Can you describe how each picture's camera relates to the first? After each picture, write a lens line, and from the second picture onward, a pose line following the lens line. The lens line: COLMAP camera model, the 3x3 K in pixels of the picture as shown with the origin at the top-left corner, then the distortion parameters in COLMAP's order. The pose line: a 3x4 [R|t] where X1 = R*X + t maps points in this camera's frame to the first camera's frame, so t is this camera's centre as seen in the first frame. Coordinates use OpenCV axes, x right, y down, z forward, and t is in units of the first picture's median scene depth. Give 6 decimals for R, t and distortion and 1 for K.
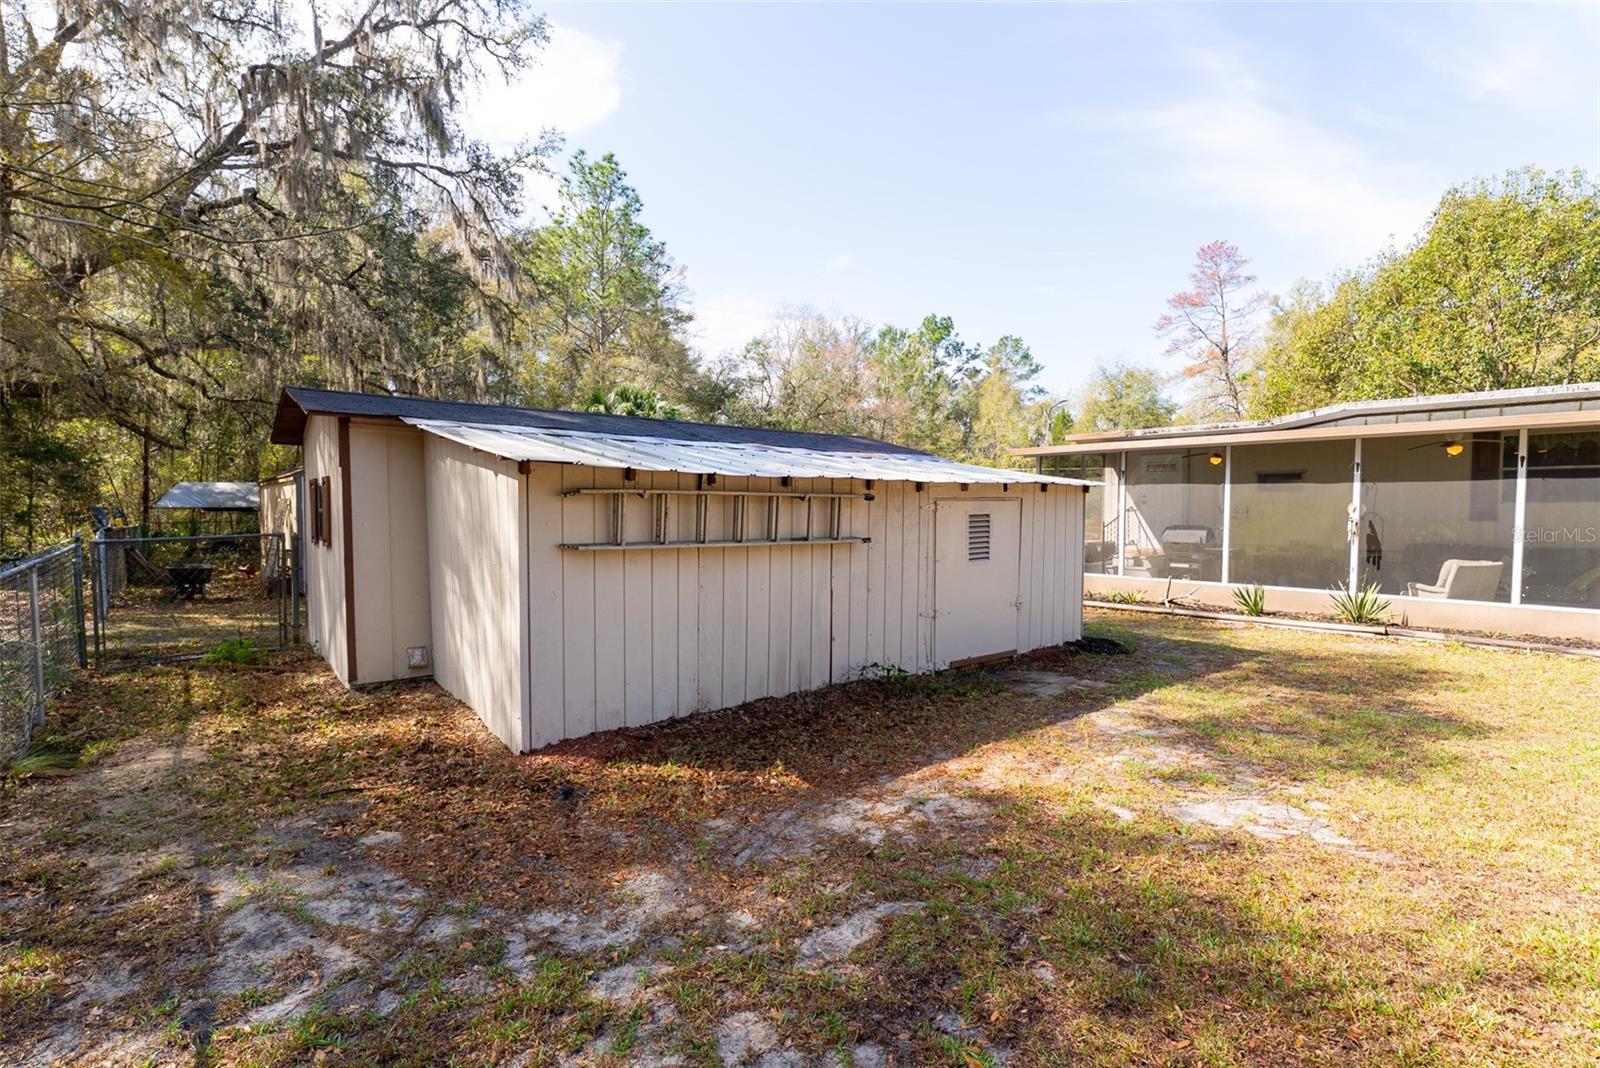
lens RADIAL K [[744.2, 0, 800.0], [0, 744.2, 534.0], [0, 0, 1]] dist [-0.000965, -0.000157]
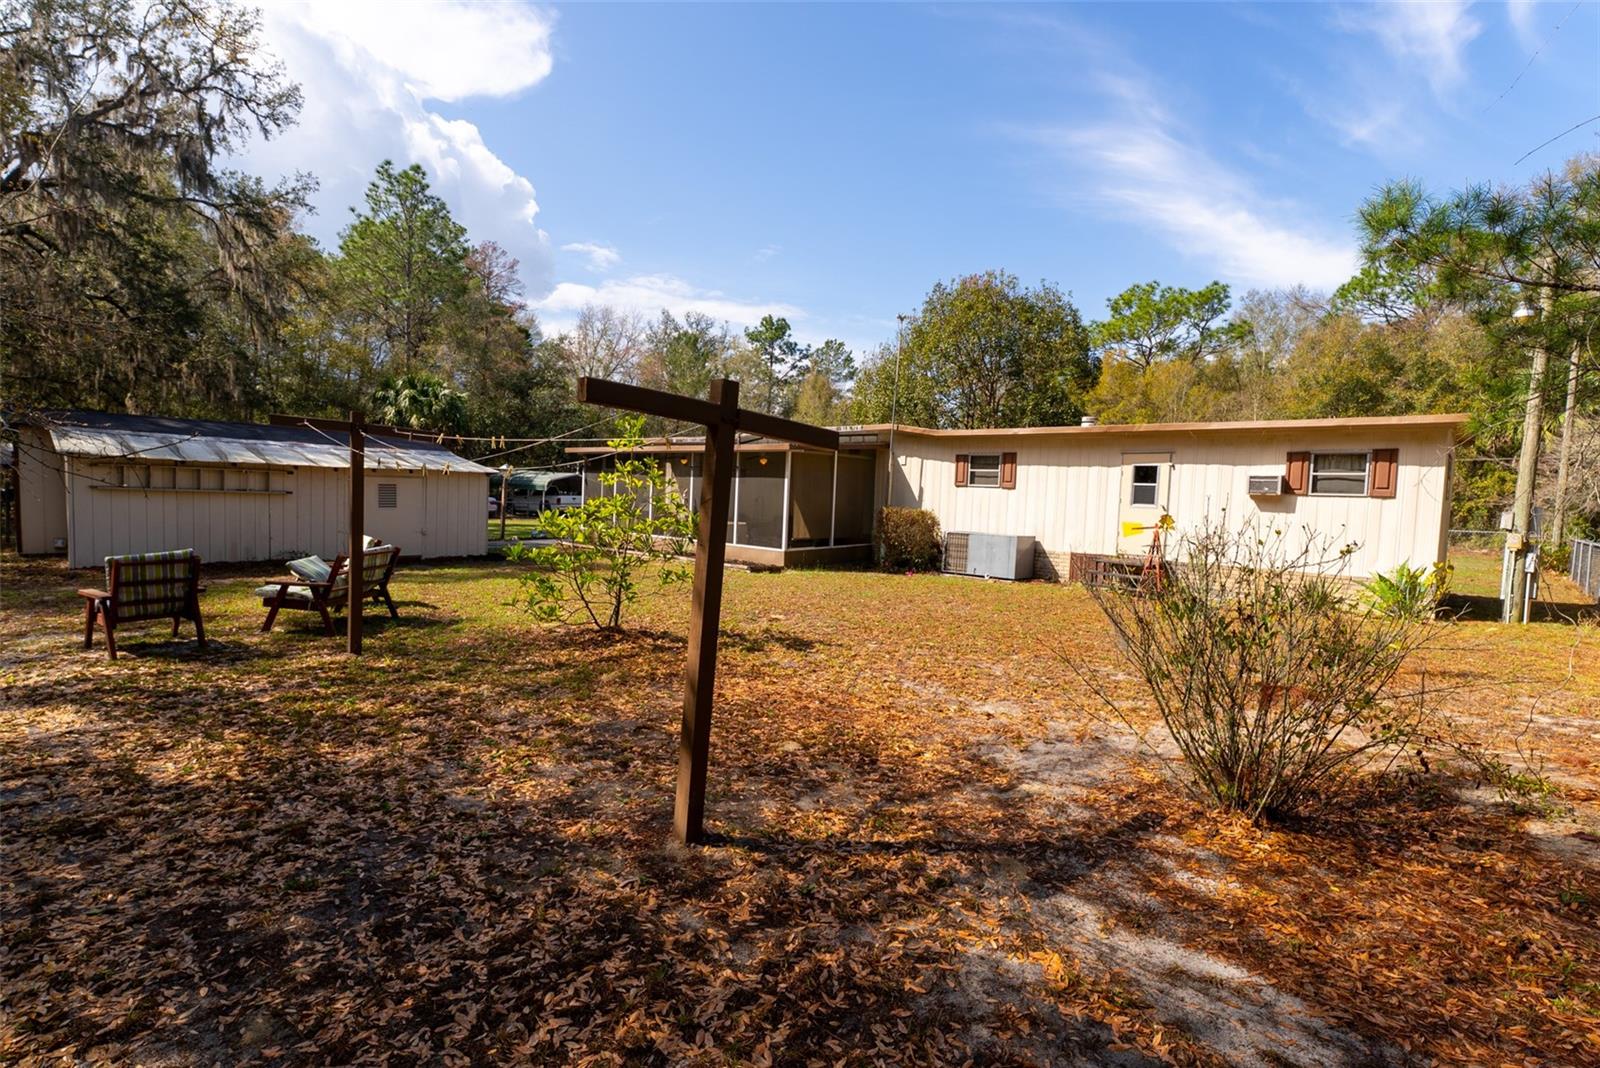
lens RADIAL K [[753.9, 0, 826.1], [0, 753.9, 529.3], [0, 0, 1]] dist [-0.001152, -0.000296]
pose [[0.990893, 0.028644, 0.131567, 0.806542], [-0.030768, 0.999427, 0.014140, 0.019781], [-0.131086, -0.018059, 0.991206, -0.810270]]
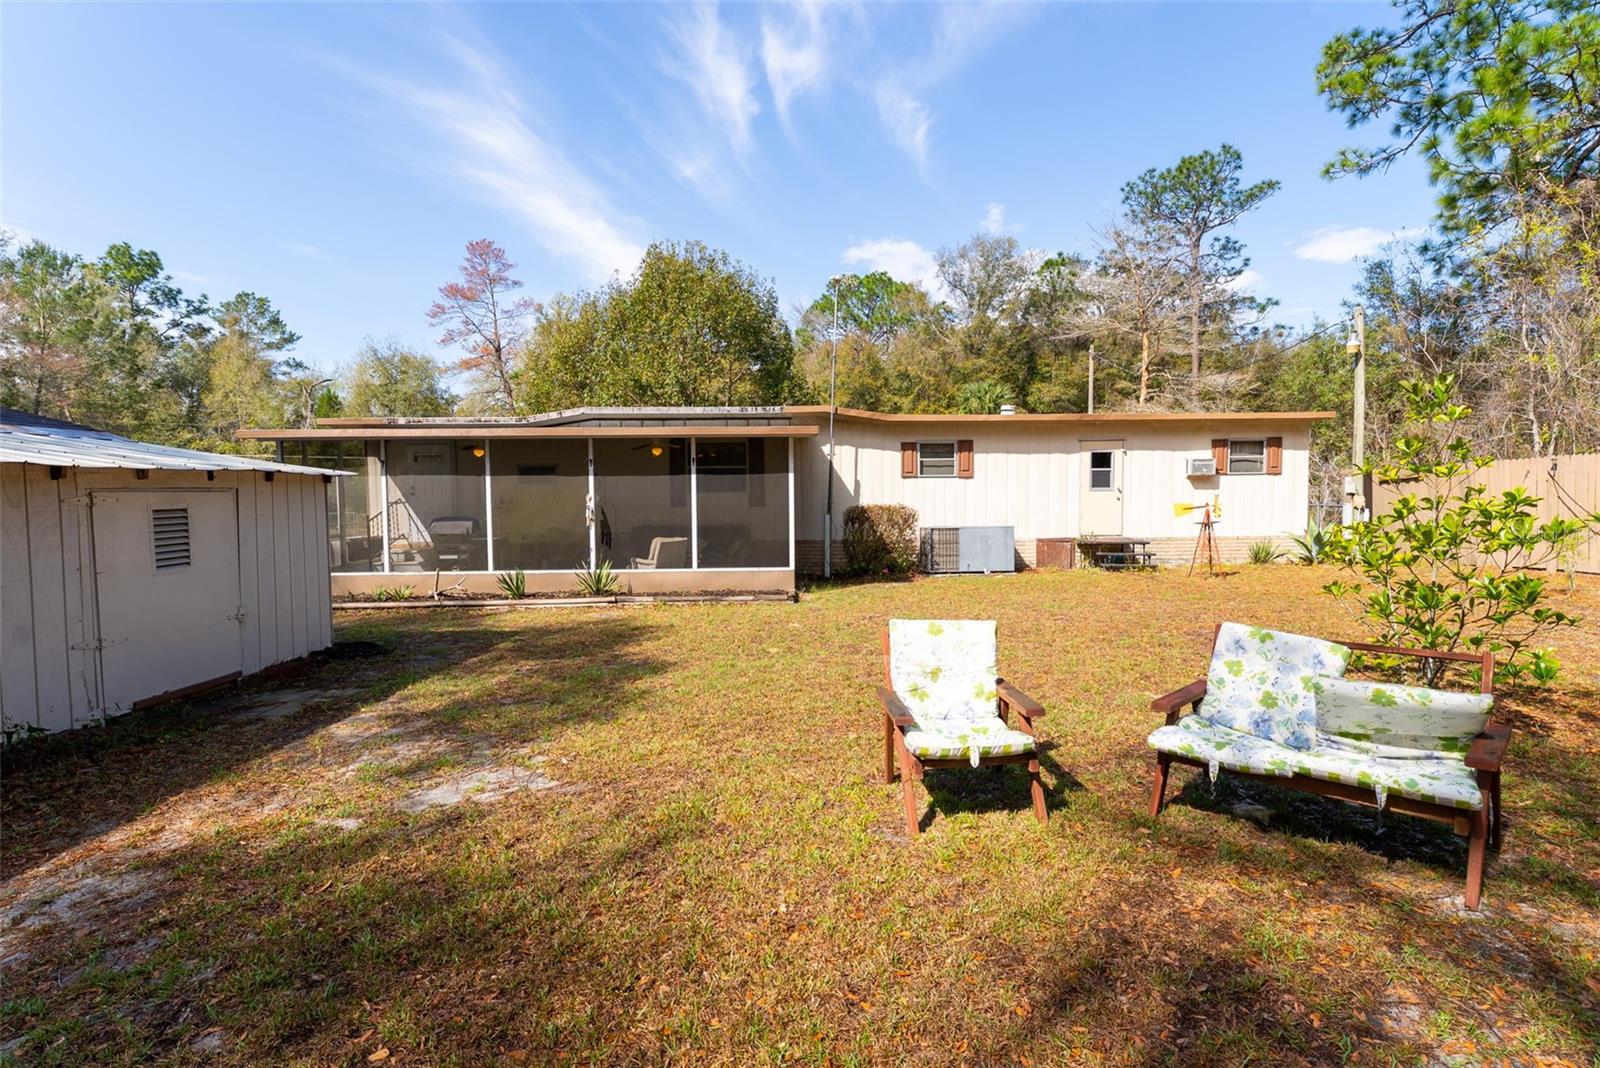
lens RADIAL K [[764.9, 0, 800.0], [0, 764.9, 534.0], [0, 0, 1]] dist [-0.000557, 0.000196]
pose [[0.635315, -0.045336, 0.770921, 0.025064], [0.038481, 0.998894, 0.027029, 0.002337], [-0.771294, 0.012494, 0.636357, -0.020537]]
